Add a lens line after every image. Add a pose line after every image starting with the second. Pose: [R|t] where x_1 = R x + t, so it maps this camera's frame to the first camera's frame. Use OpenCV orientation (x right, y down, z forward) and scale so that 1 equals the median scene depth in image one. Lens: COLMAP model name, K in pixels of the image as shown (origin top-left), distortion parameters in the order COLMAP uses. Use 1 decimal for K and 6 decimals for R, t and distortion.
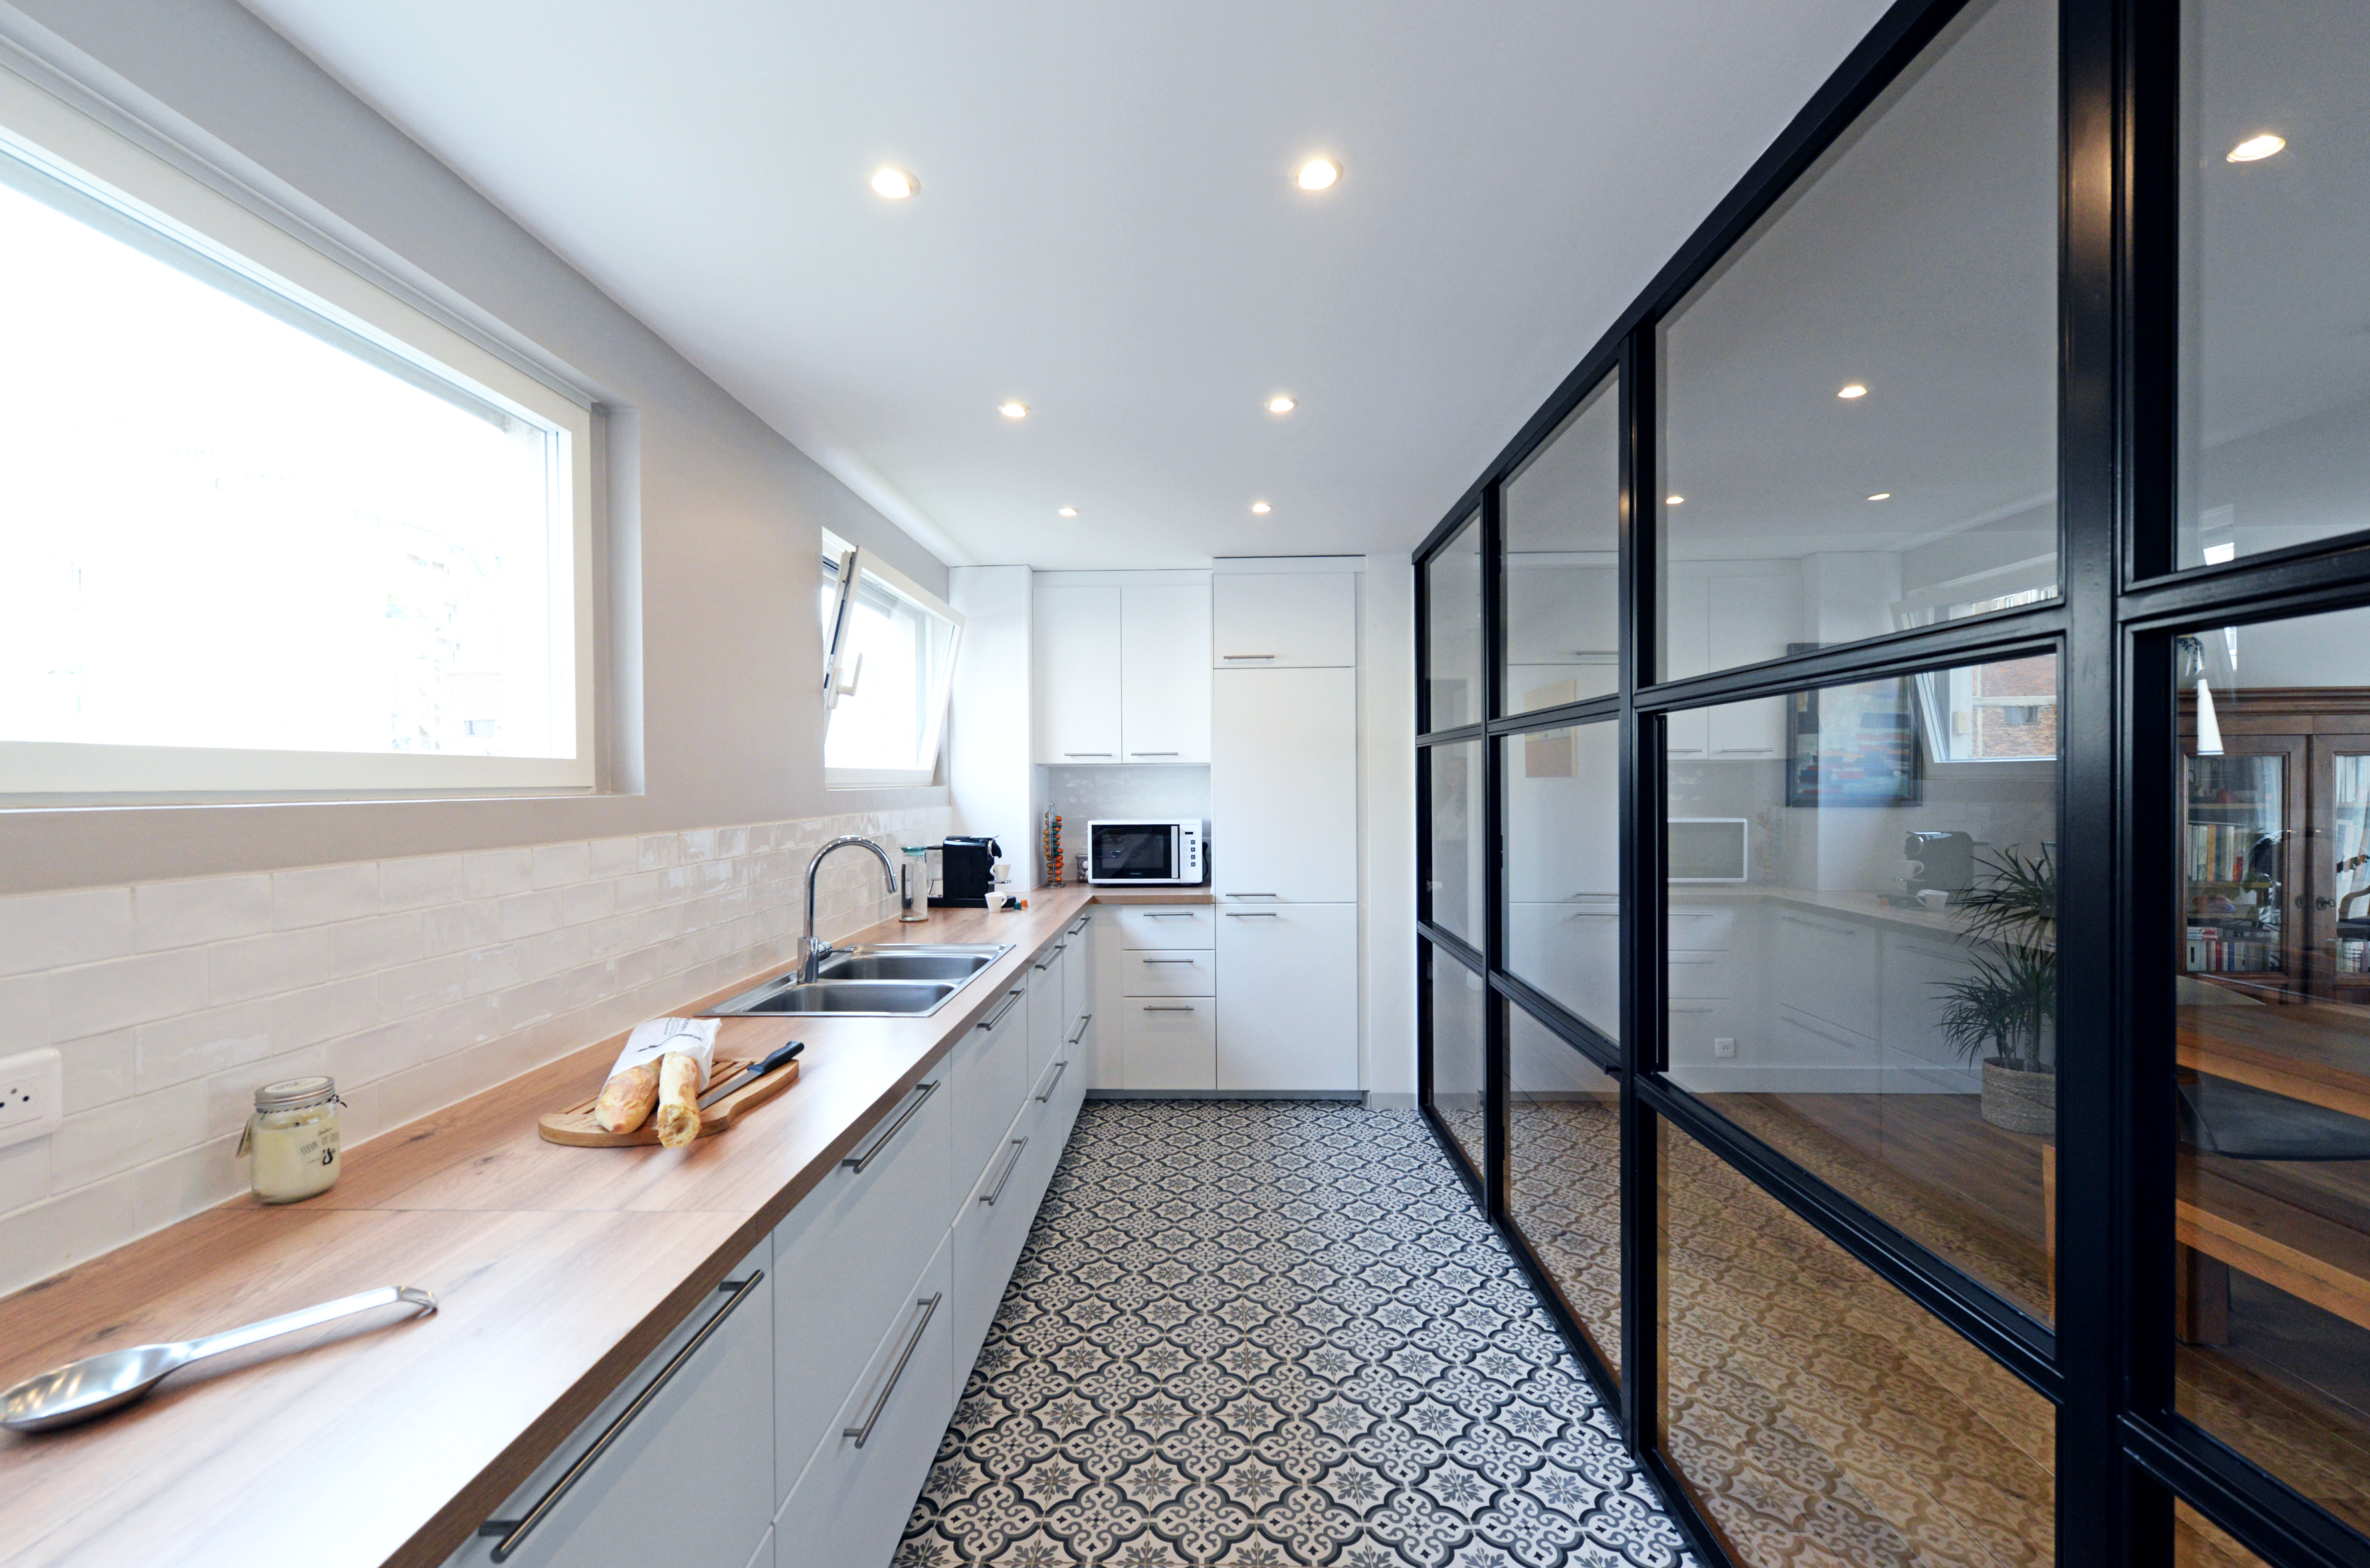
lens RADIAL K [[983.3, 0, 1185.0], [0, 983.3, 784.0], [0, 0, 1]] dist [-0.000560, -0.000048]
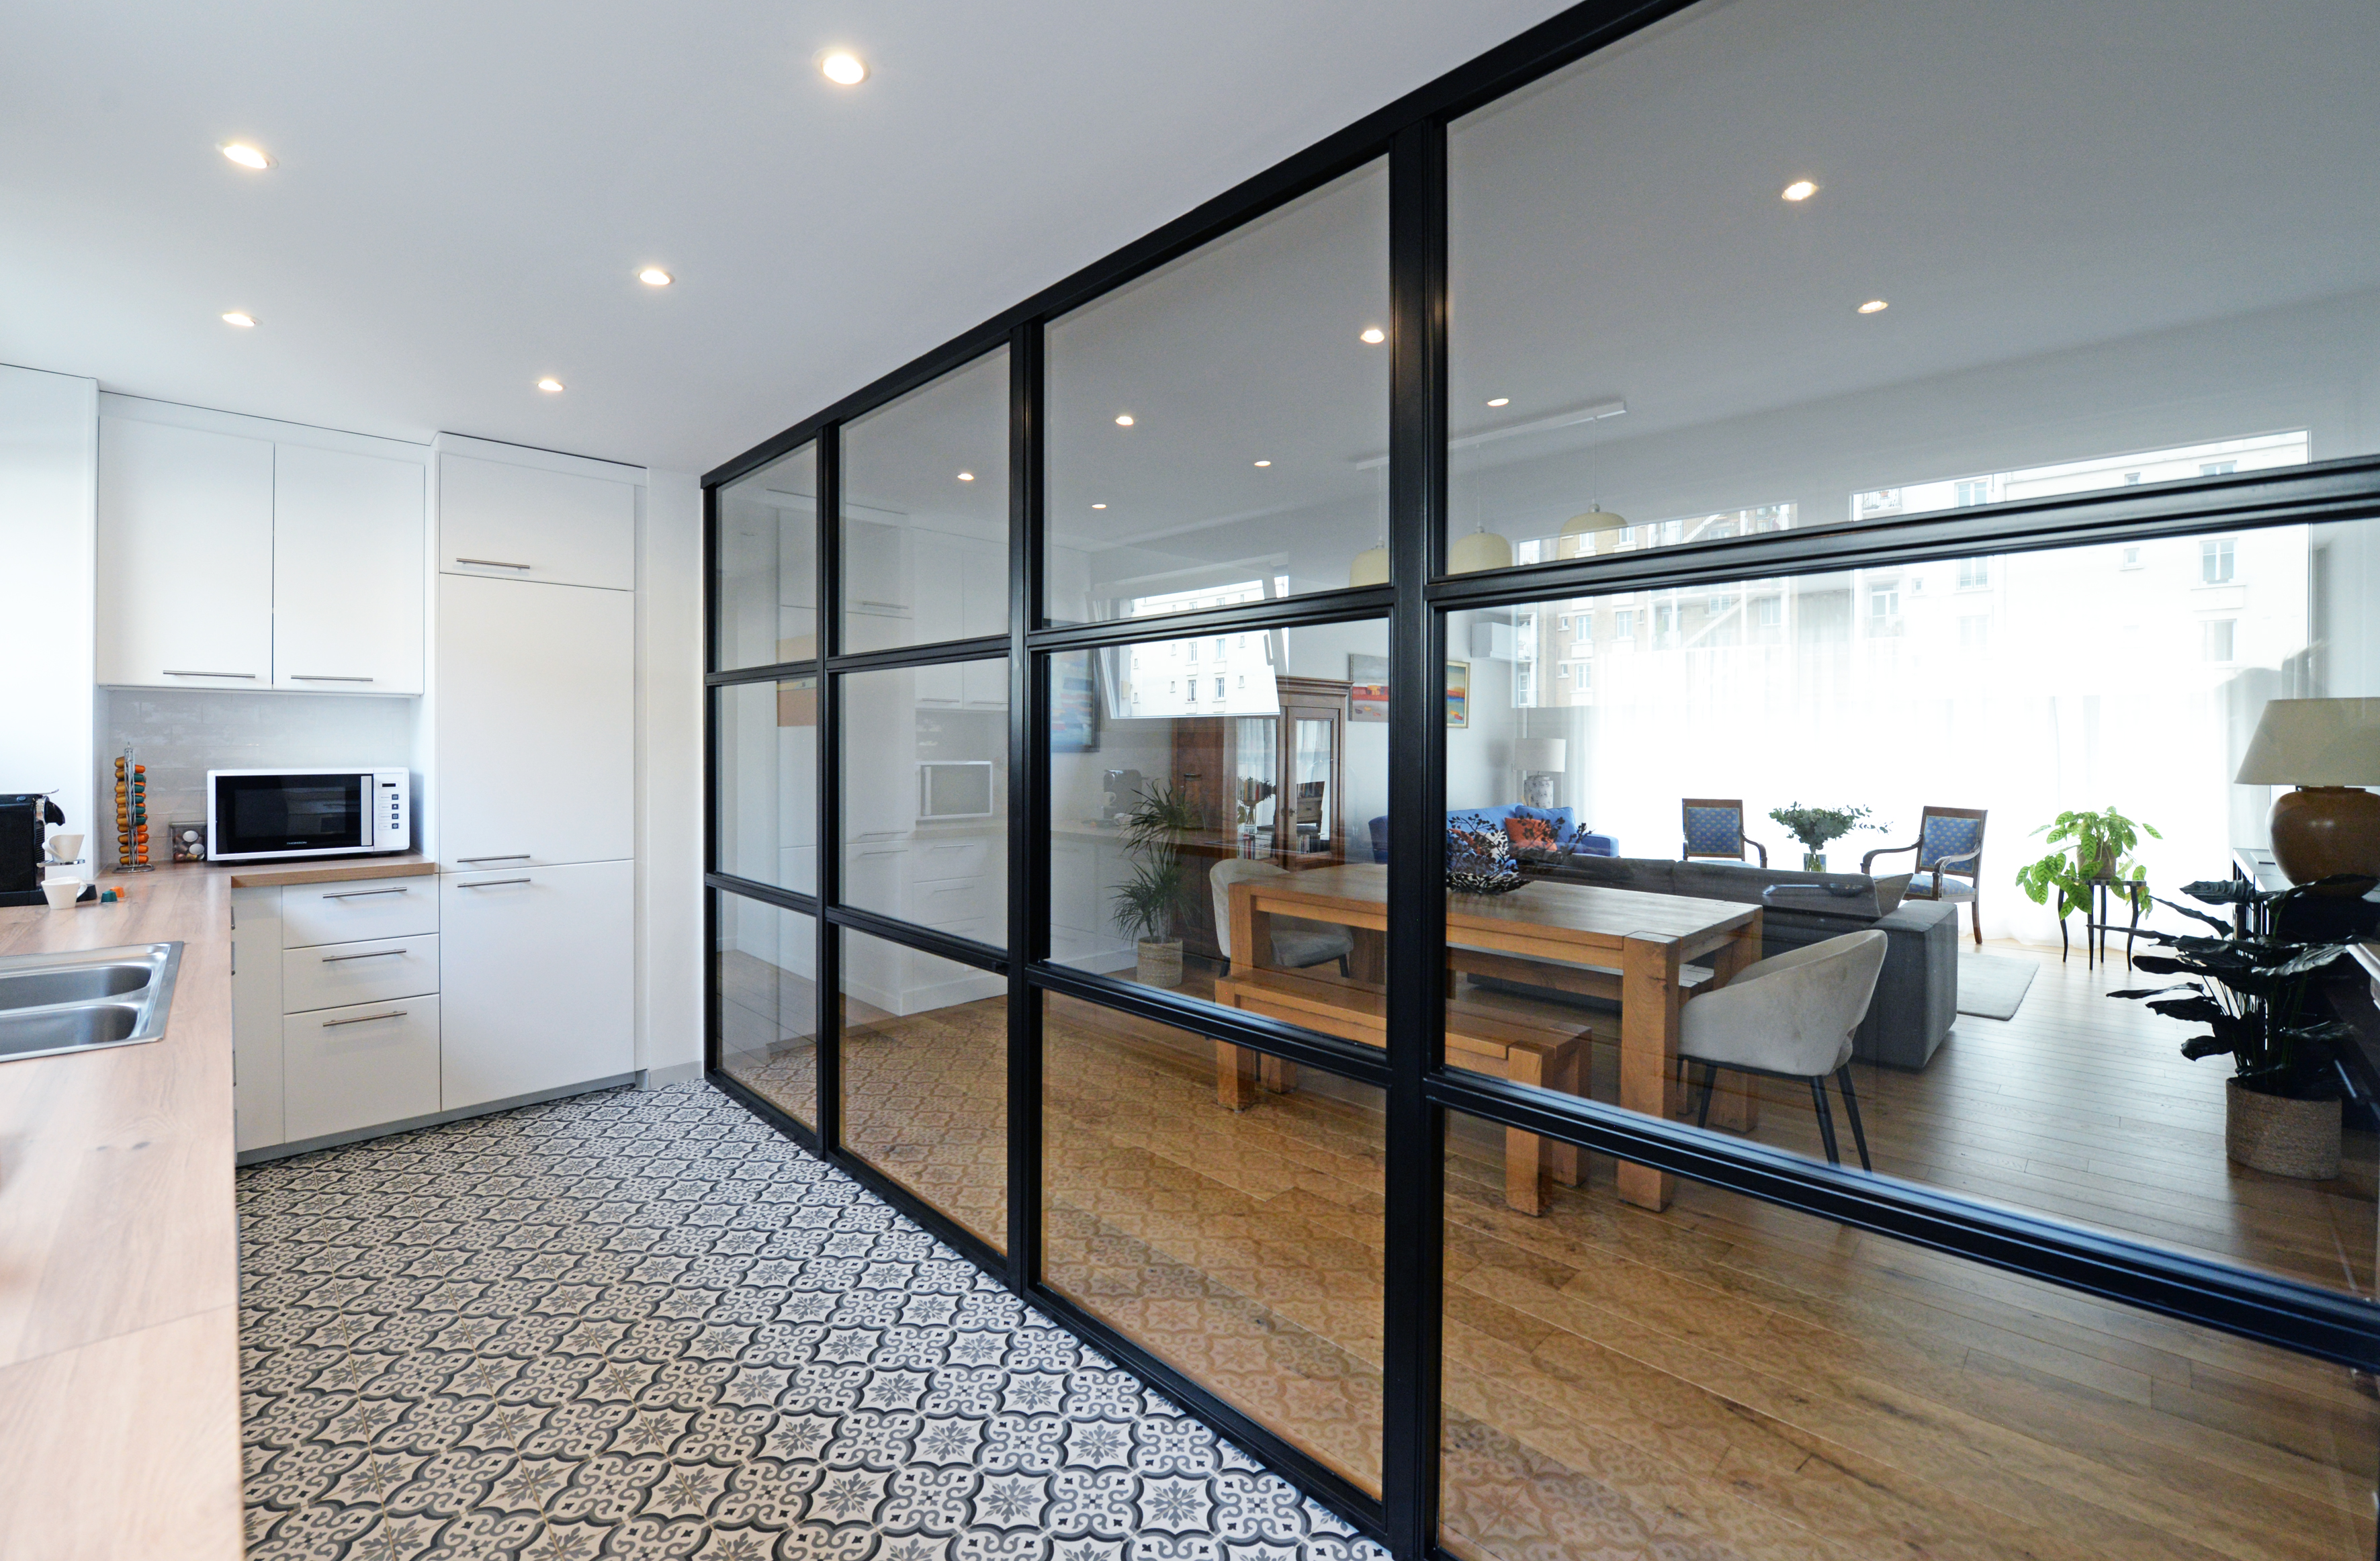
lens RADIAL K [[983.9, 0, 1190.1], [0, 983.9, 743.3], [0, 0, 1]] dist [0.001457, -0.011277]
pose [[0.686338, 0.006213, 0.727256, -0.127594], [-0.003709, 0.999980, -0.005043, 0.020075], [-0.727273, 0.000764, 0.686348, 0.032351]]
